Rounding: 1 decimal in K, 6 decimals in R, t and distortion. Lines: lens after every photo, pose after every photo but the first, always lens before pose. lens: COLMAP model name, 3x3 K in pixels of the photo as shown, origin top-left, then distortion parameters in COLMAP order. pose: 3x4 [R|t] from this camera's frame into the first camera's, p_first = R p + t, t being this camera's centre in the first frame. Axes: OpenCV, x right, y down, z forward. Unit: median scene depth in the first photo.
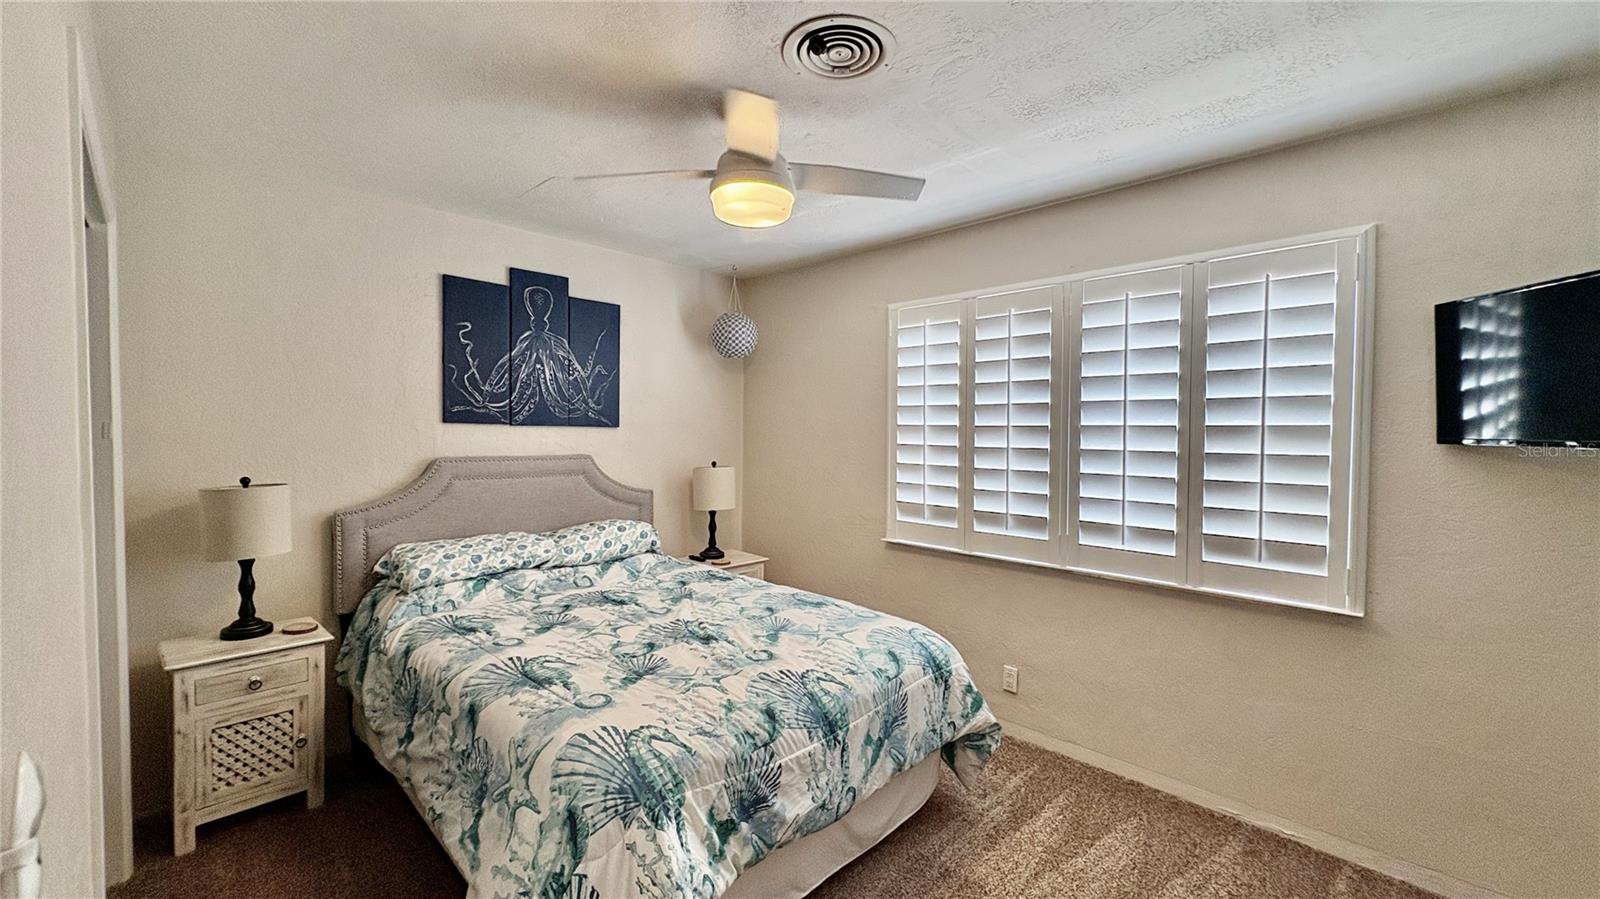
lens RADIAL K [[634.5, 0, 793.2], [0, 634.5, 436.0], [0, 0, 1]] dist [0.001657, -0.000105]
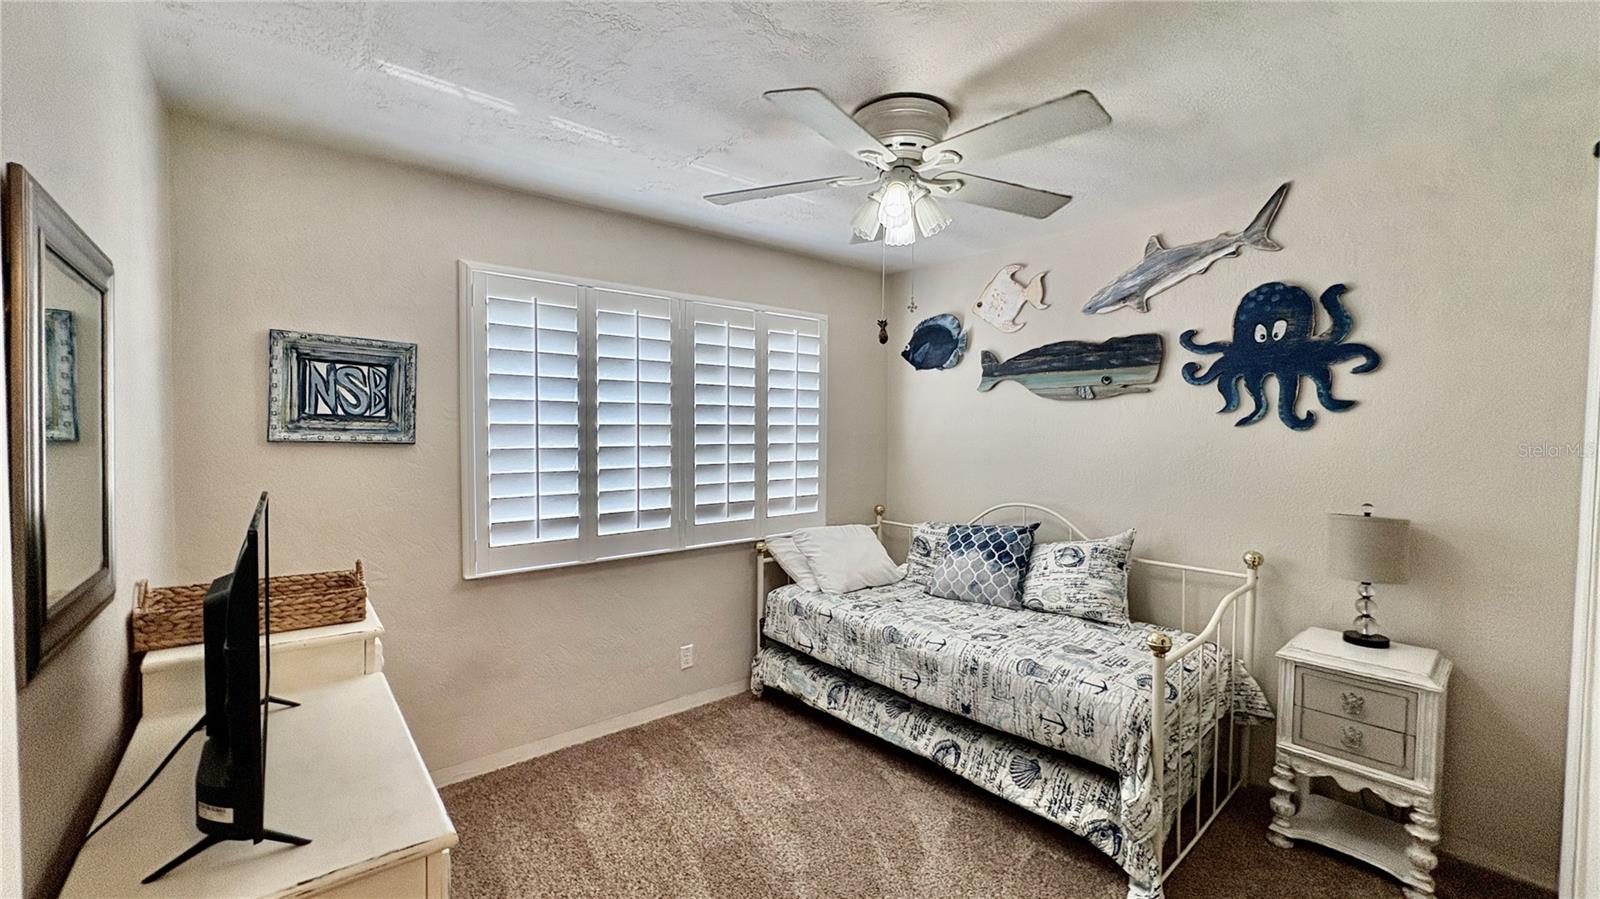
lens RADIAL K [[634.5, 0, 793.6], [0, 634.5, 445.5], [0, 0, 1]] dist [0.001657, -0.000105]
pose [[0.105706, -0.031307, 0.993905, -0.624253], [0.013567, 0.999457, 0.030039, -0.009990], [-0.994305, 0.010309, 0.106073, 0.613983]]
